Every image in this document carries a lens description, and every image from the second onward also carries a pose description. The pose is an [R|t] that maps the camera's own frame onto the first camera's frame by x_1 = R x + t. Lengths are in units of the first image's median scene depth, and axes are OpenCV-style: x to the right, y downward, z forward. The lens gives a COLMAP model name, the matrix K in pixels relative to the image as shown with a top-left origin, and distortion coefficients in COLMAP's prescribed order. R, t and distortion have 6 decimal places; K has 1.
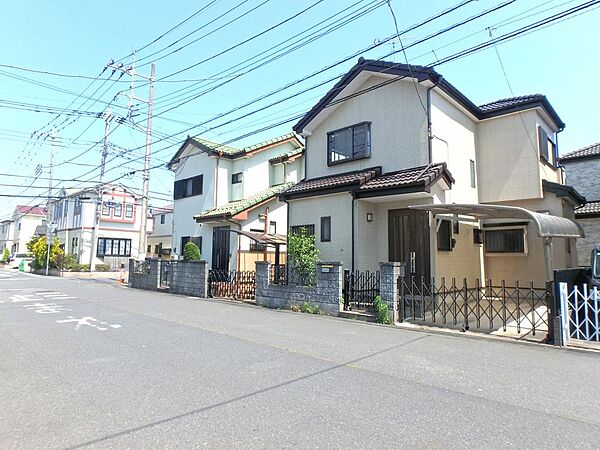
lens RADIAL K [[373.7, 0, 301.7], [0, 373.7, 219.7], [0, 0, 1]] dist [-0.021476, 0.000804]
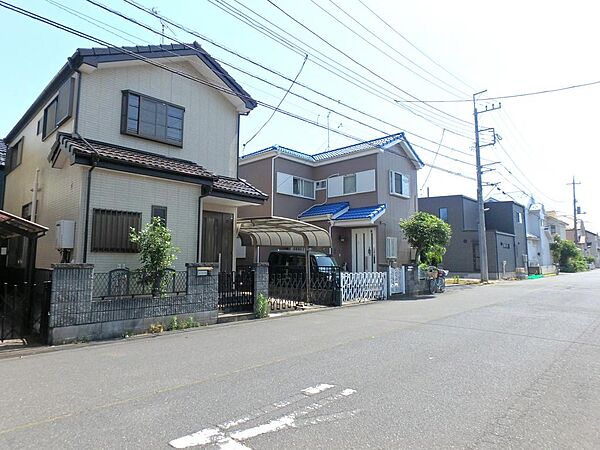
lens RADIAL K [[373.7, 0, 301.7], [0, 373.7, 219.7], [0, 0, 1]] dist [-0.021476, 0.000804]
pose [[-0.004317, 0.106255, 0.994330, -0.693893], [-0.108897, 0.988375, -0.106092, 0.069141], [-0.994044, -0.108737, 0.007304, 0.675298]]
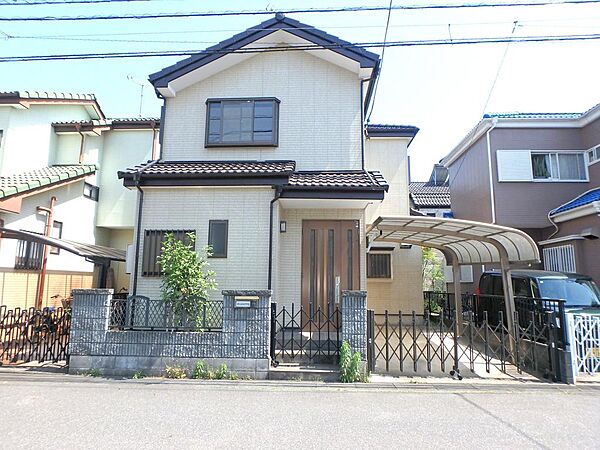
lens RADIAL K [[372.0, 0, 300.4], [0, 372.0, 227.6], [0, 0, 1]] dist [-0.015640, 0.000222]
pose [[0.757368, 0.097554, 0.645661, -0.238234], [-0.073257, 0.995229, -0.064438, 0.035585], [-0.648866, 0.001504, 0.760901, 0.404261]]
